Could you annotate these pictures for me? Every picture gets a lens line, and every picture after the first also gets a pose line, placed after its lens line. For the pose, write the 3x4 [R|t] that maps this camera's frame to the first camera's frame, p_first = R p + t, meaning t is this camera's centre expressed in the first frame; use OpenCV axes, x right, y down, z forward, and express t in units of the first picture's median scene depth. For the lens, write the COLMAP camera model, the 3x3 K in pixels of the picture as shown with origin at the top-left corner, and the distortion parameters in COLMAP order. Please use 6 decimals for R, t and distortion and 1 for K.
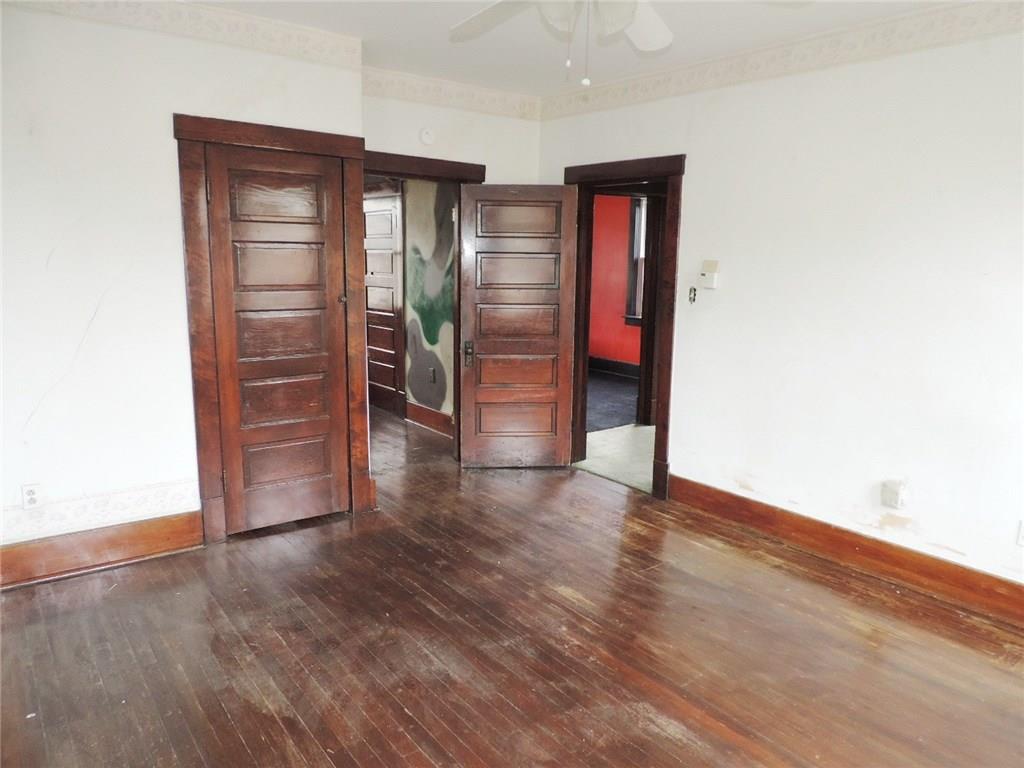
lens RADIAL K [[734.2, 0, 512.0], [0, 734.2, 384.0], [0, 0, 1]] dist [-0.006273, -0.001411]
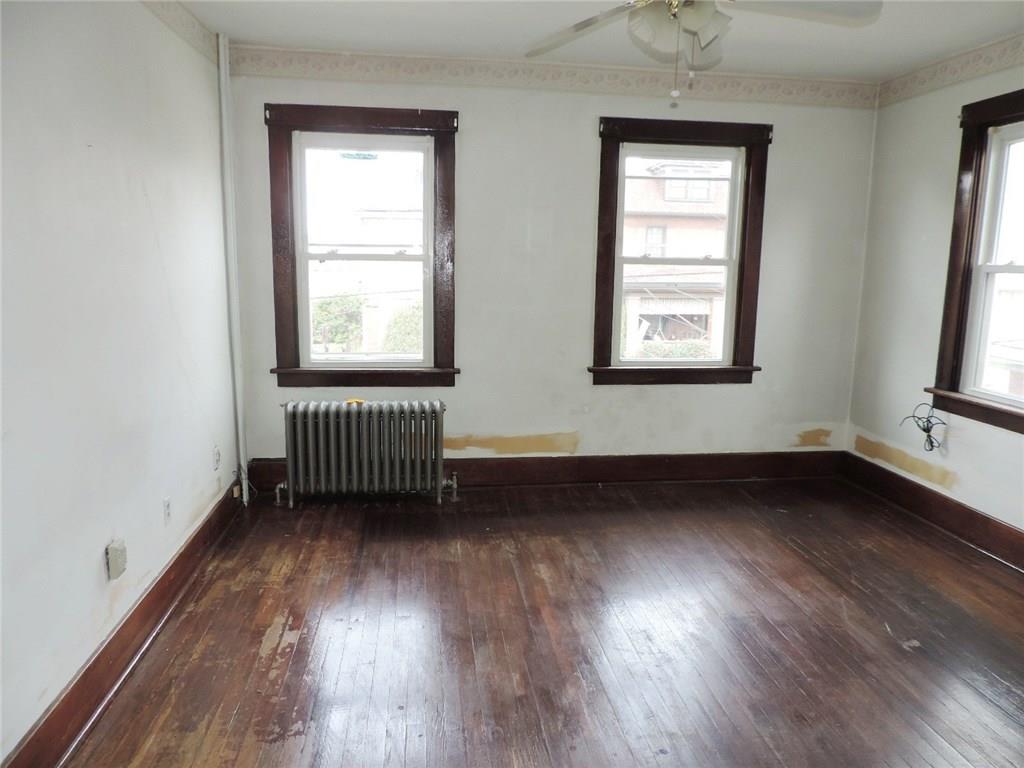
lens RADIAL K [[734.2, 0, 512.0], [0, 734.2, 384.0], [0, 0, 1]] dist [-0.006273, -0.001411]
pose [[-0.866679, -0.111789, 0.486179, -0.213709], [0.060885, 0.943581, 0.325497, -0.296139], [-0.495136, 0.311703, -0.810976, 1.699181]]
